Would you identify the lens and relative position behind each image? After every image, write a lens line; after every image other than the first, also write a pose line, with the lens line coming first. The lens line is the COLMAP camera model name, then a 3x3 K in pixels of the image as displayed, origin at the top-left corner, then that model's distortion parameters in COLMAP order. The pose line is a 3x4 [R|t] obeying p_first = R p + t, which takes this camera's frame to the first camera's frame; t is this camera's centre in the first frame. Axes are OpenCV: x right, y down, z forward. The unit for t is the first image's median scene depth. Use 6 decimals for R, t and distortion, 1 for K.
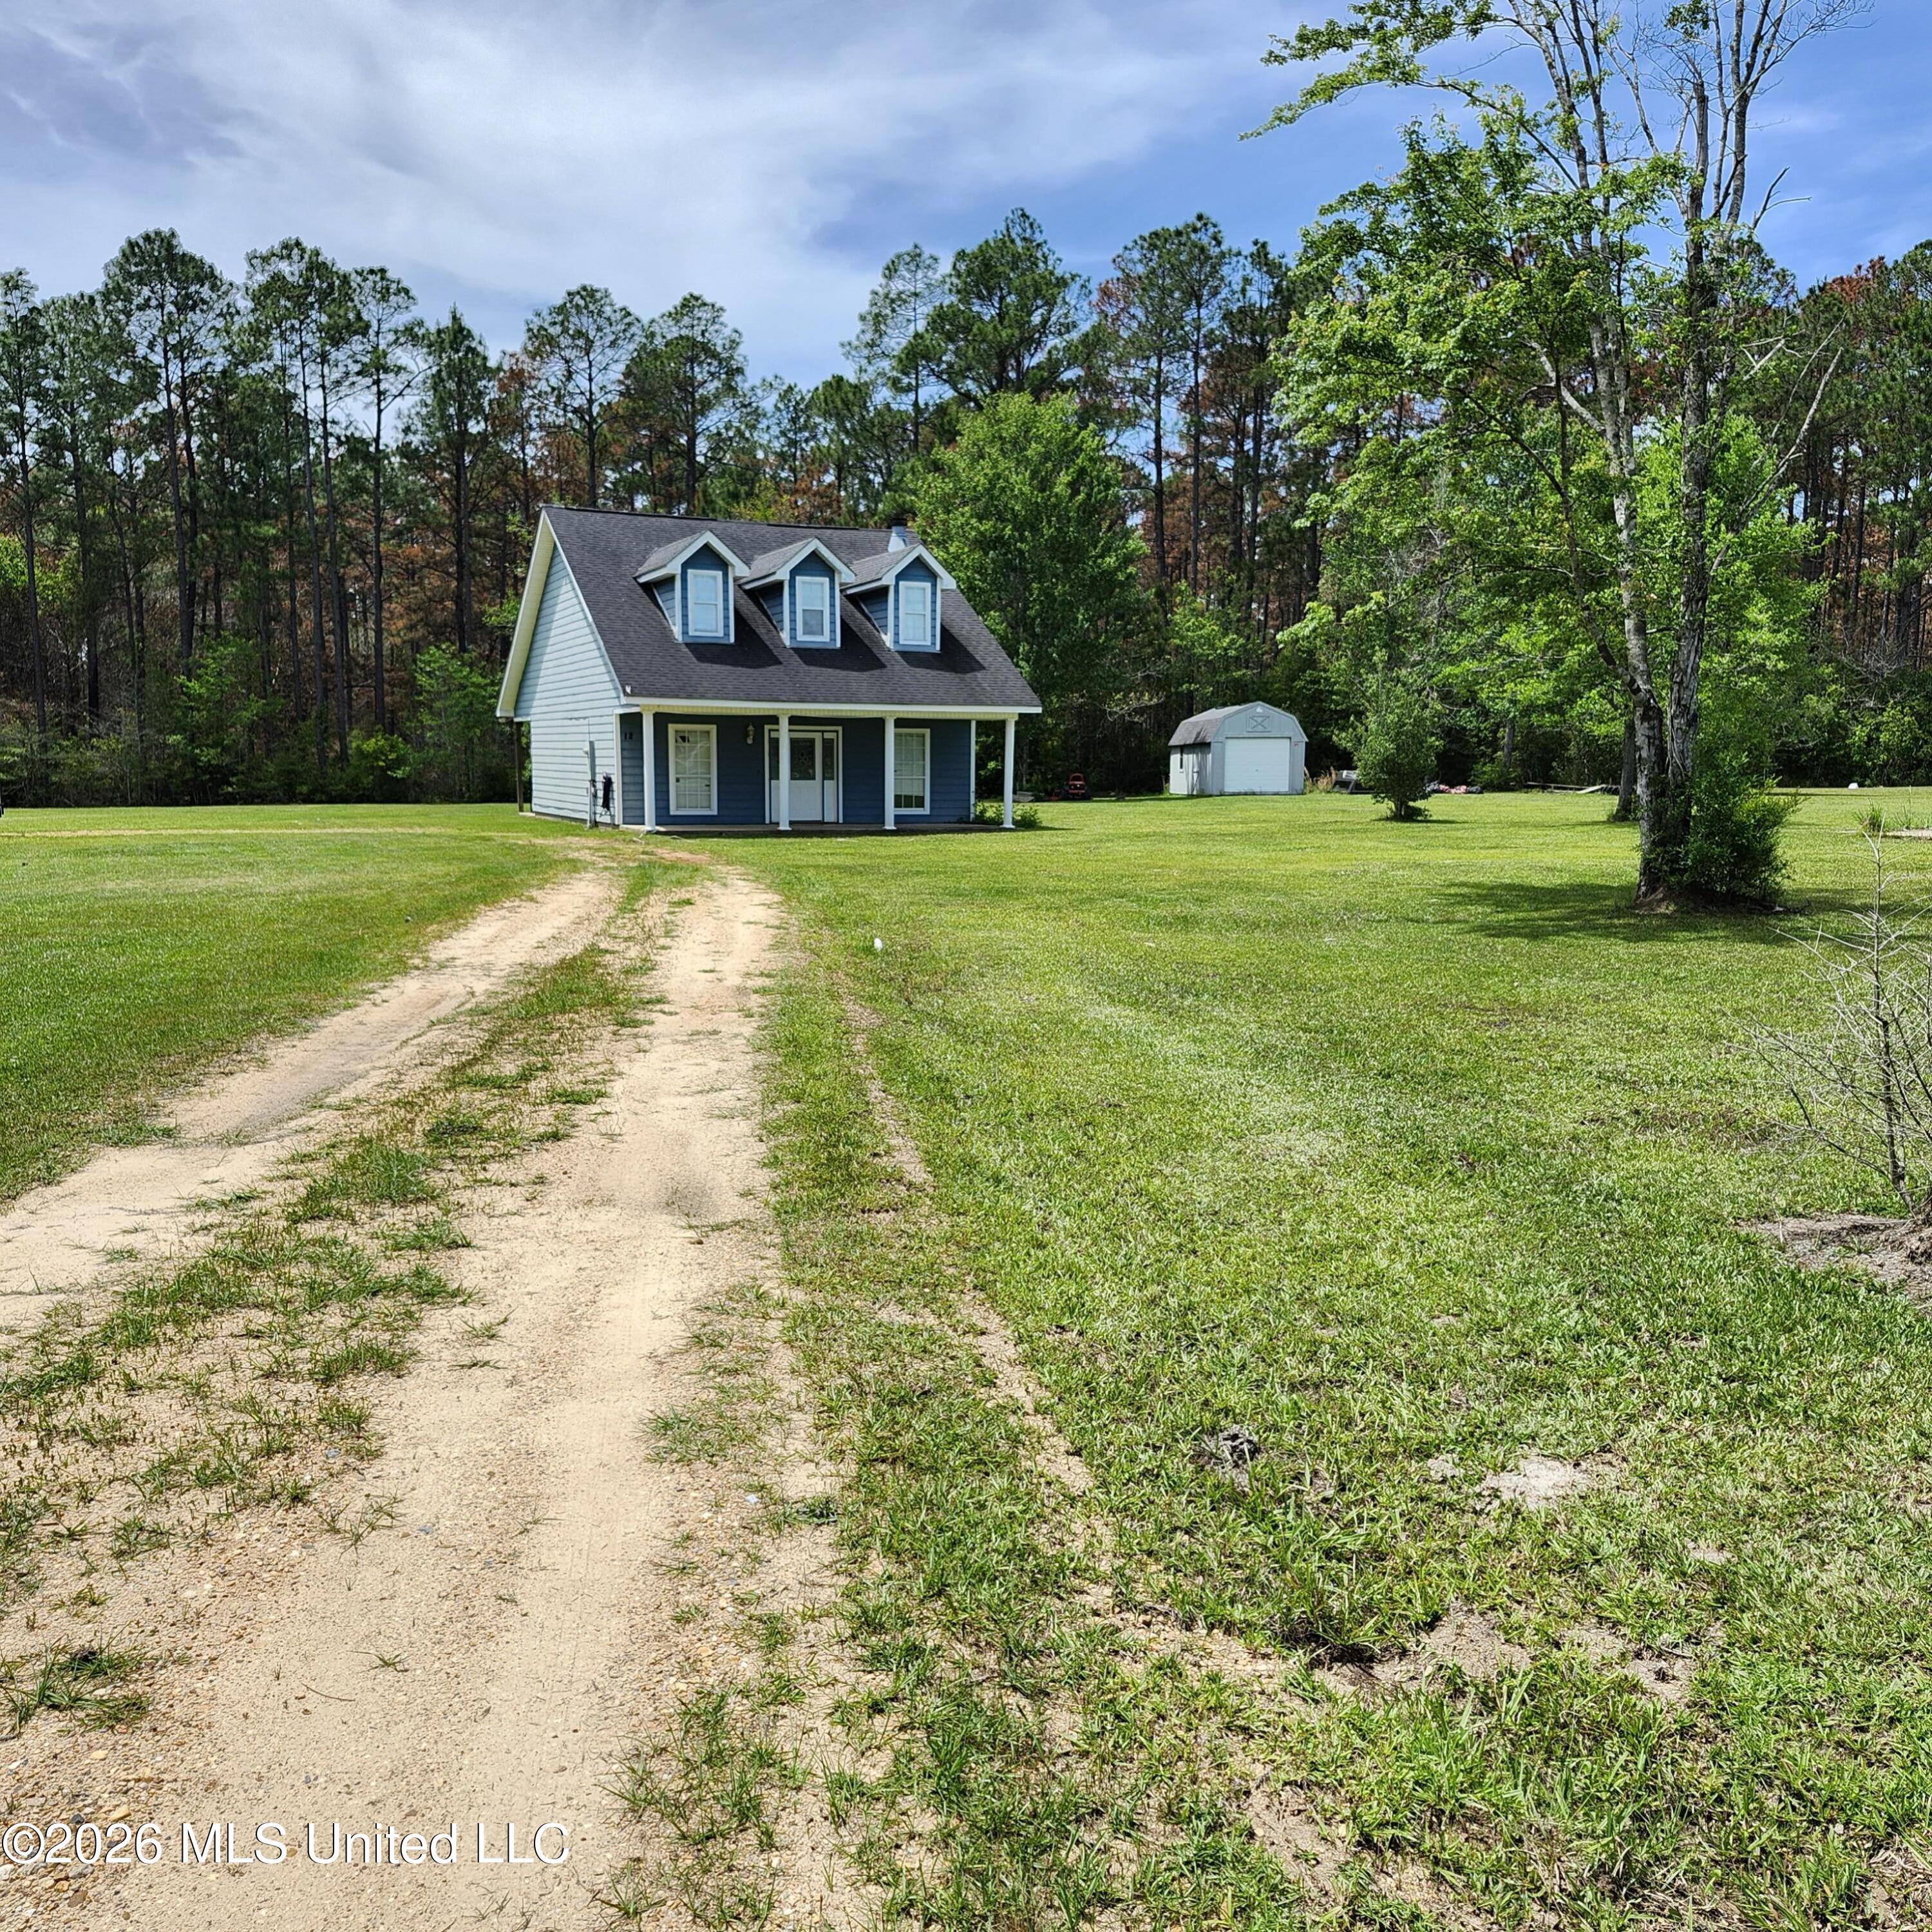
lens RADIAL K [[1782.1, 0, 939.2], [0, 1782.1, 995.8], [0, 0, 1]] dist [0.140130, -0.182807]
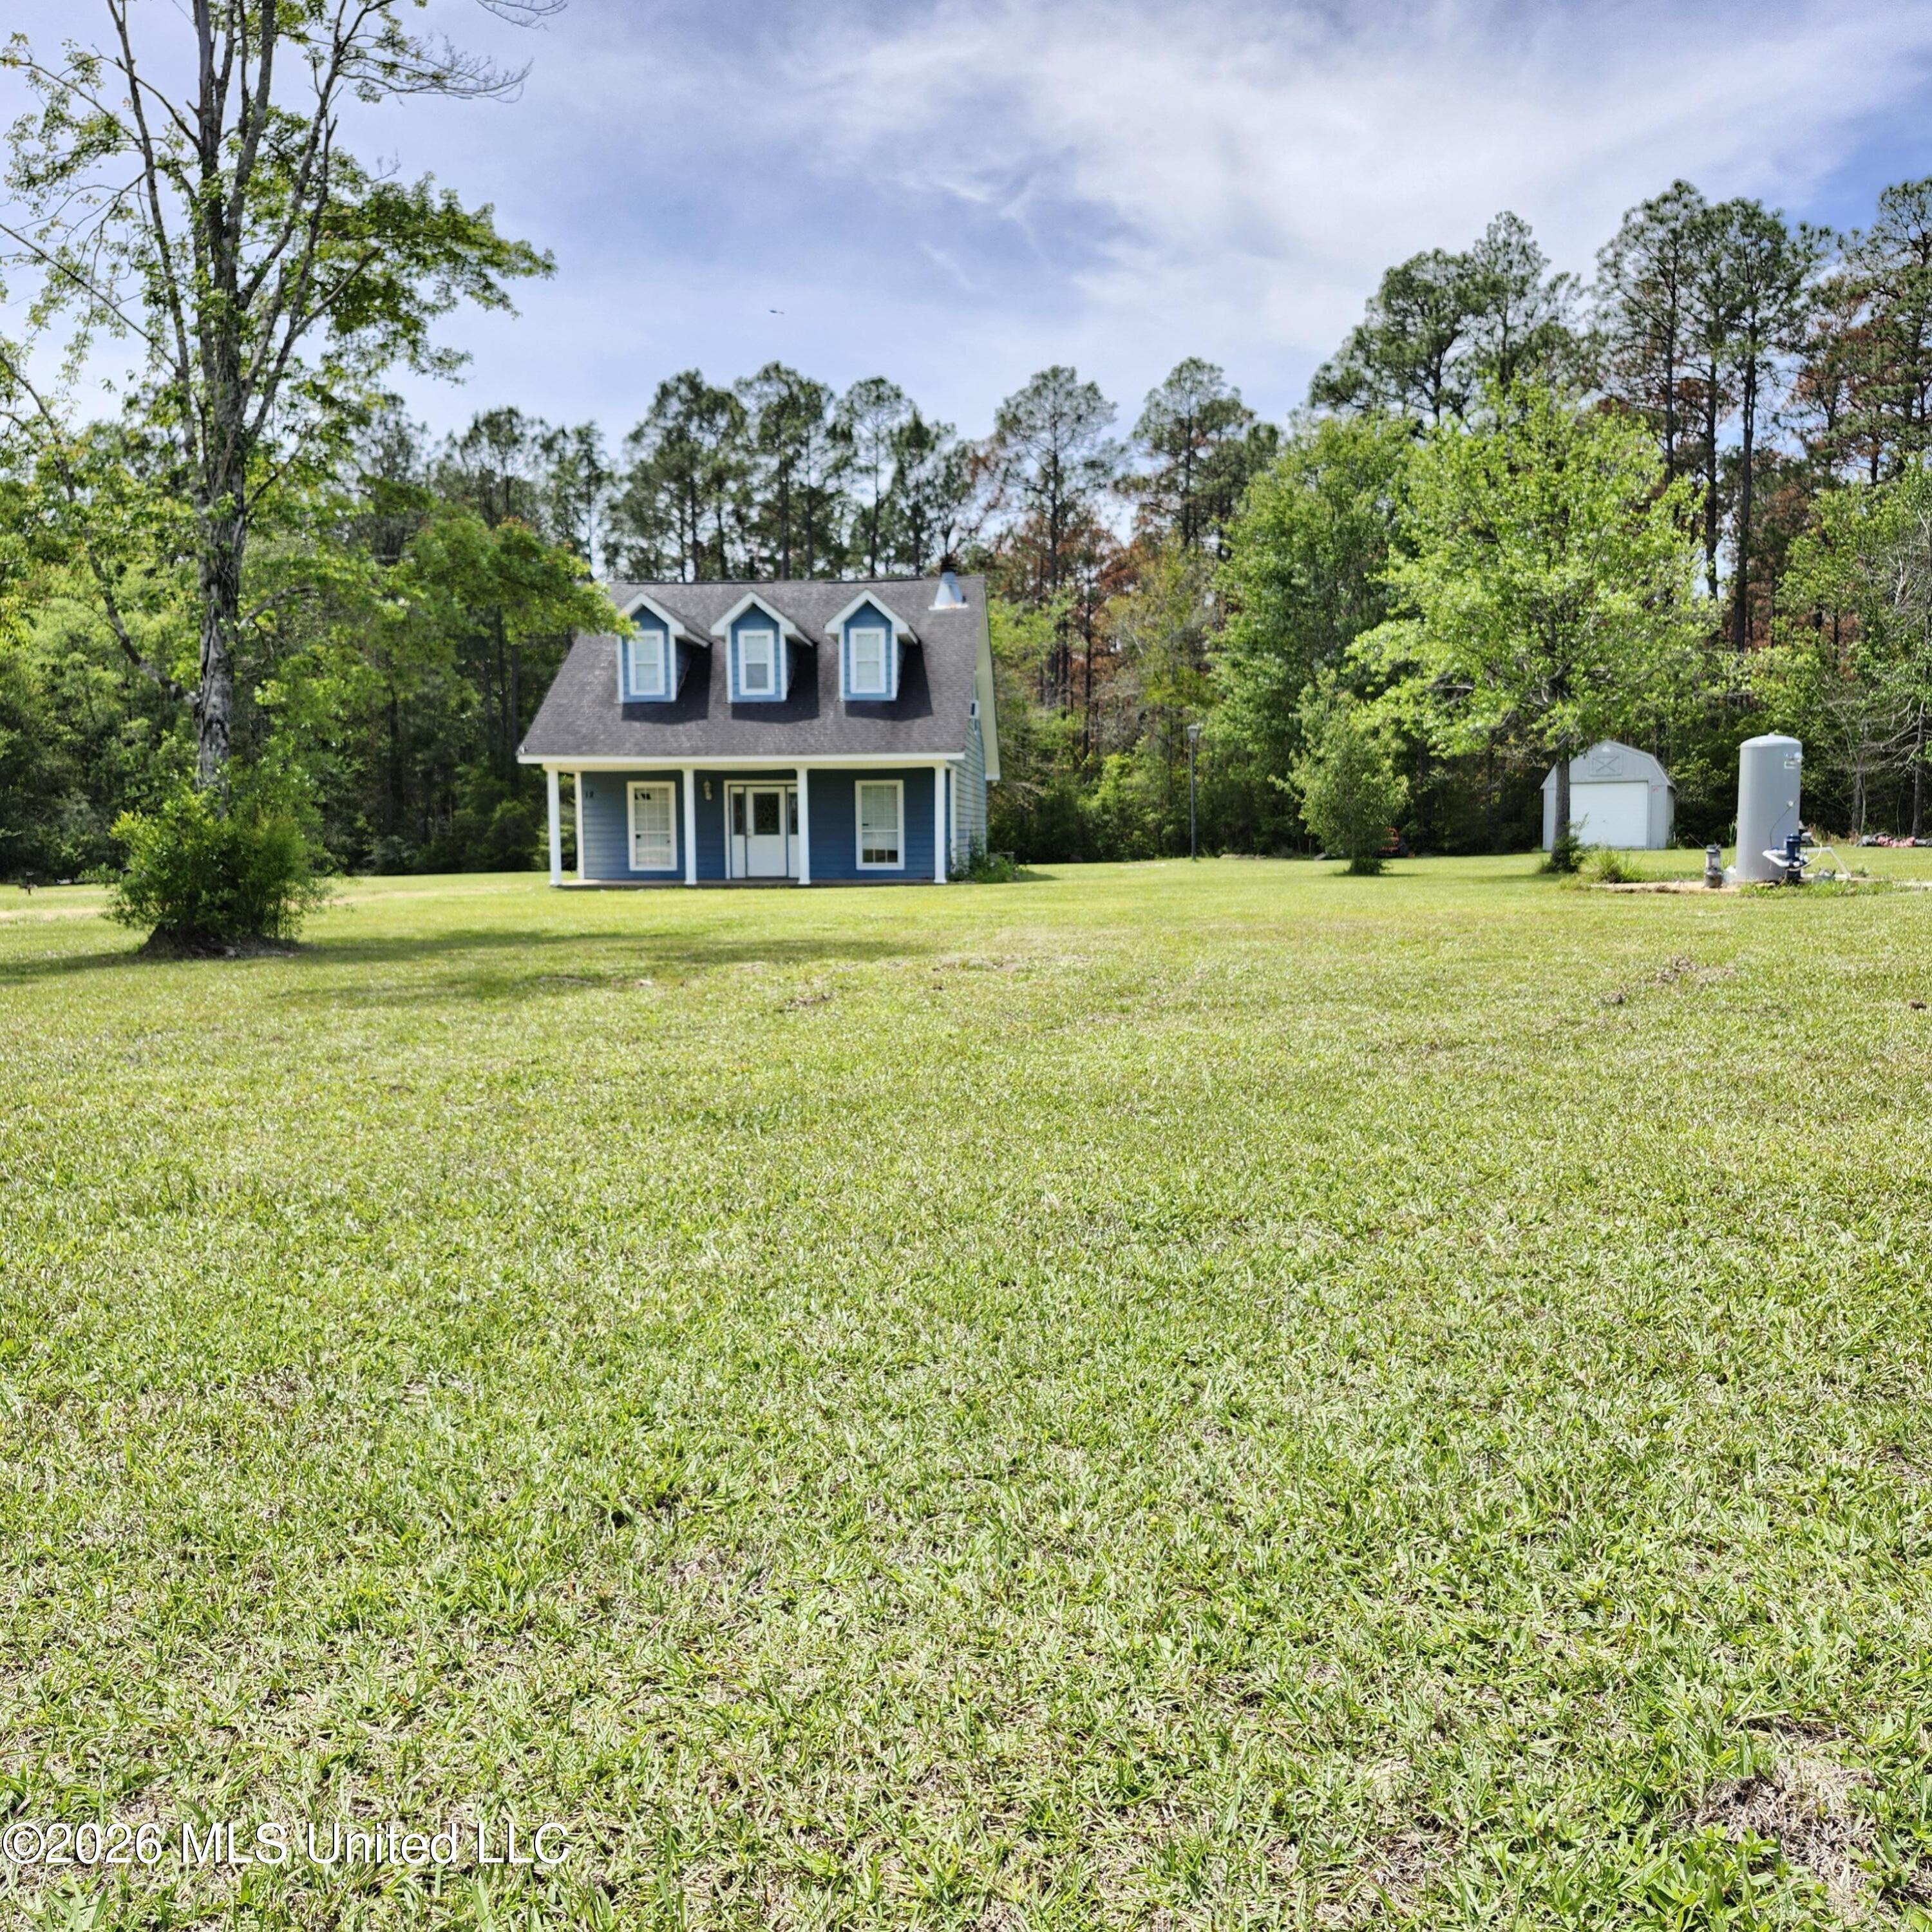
lens RADIAL K [[1782.1, 0, 939.2], [0, 1782.1, 995.8], [0, 0, 1]] dist [0.140130, -0.182807]
pose [[0.879803, 0.037507, -0.473856, 0.477092], [-0.052657, 0.998437, -0.018738, -0.018876], [0.472412, 0.041438, 0.880403, 0.182172]]
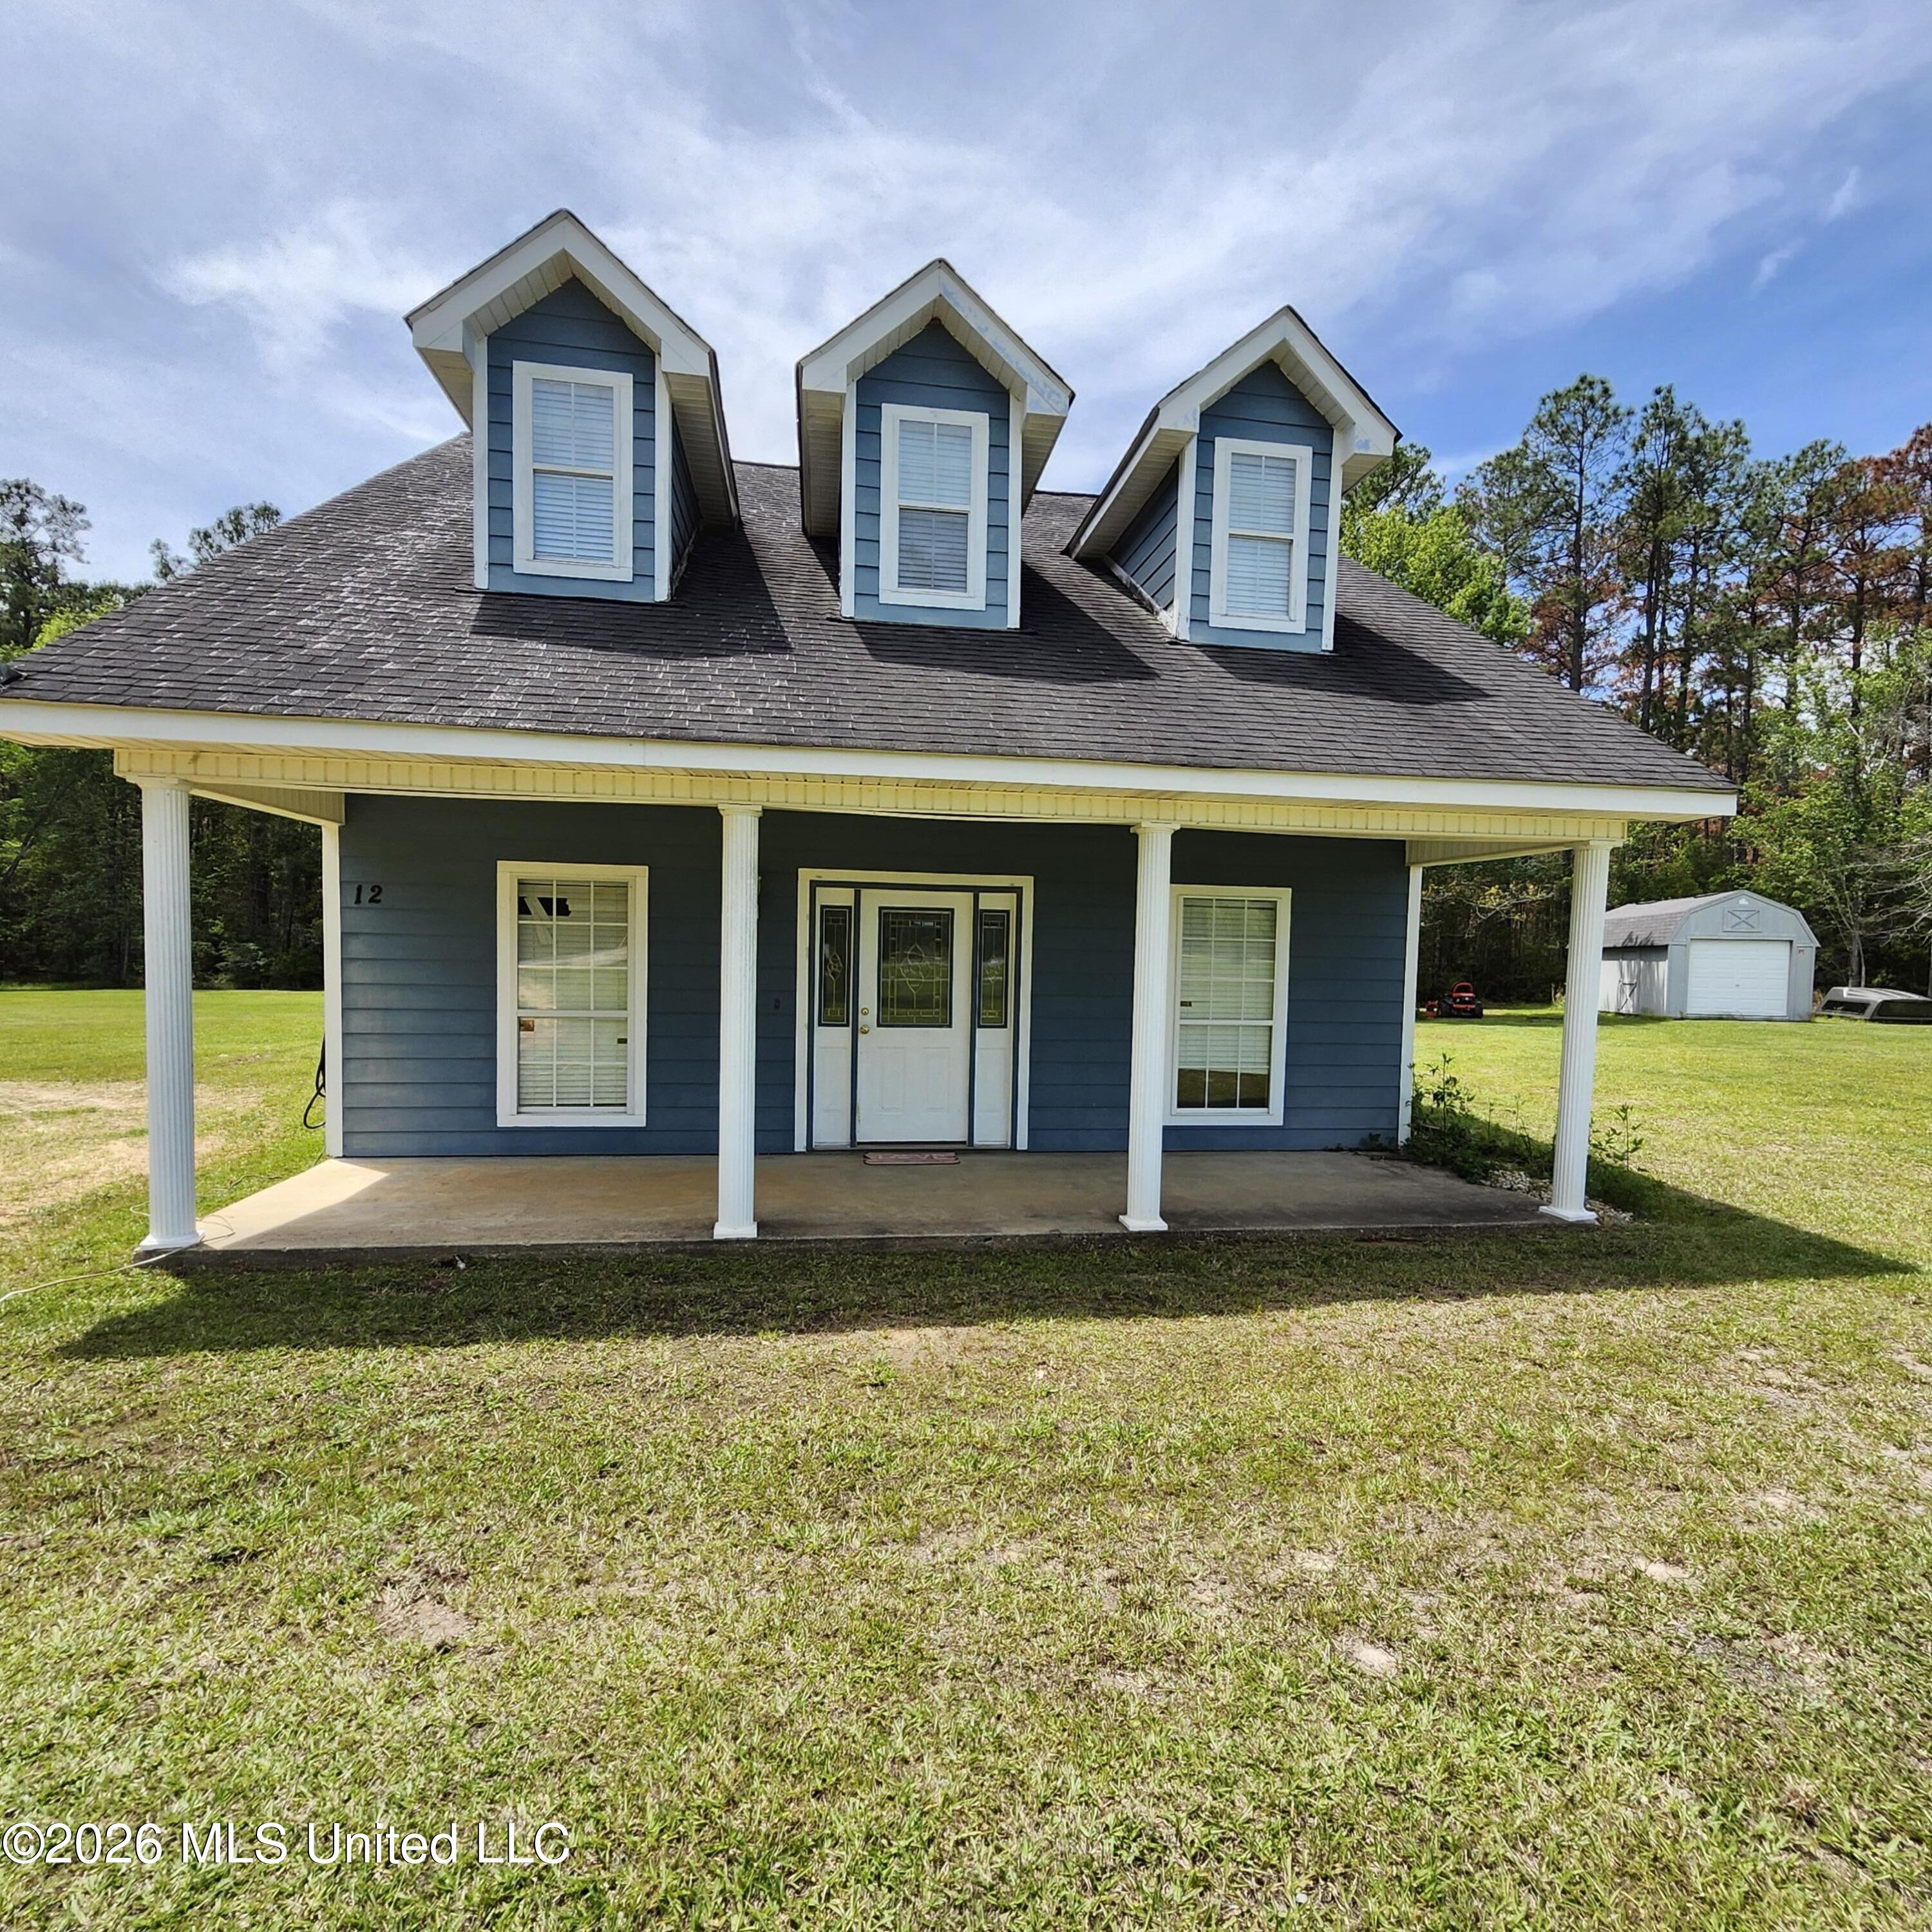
lens RADIAL K [[1096.0, 0, 994.1], [0, 1096.0, 1003.2], [0, 0, 1]] dist [0.002664, 0.001414]
pose [[0.971728, 0.029269, -0.234283, -0.011068], [-0.049017, 0.995676, -0.078915, -0.109111], [0.230960, 0.088168, 0.968960, 0.795951]]
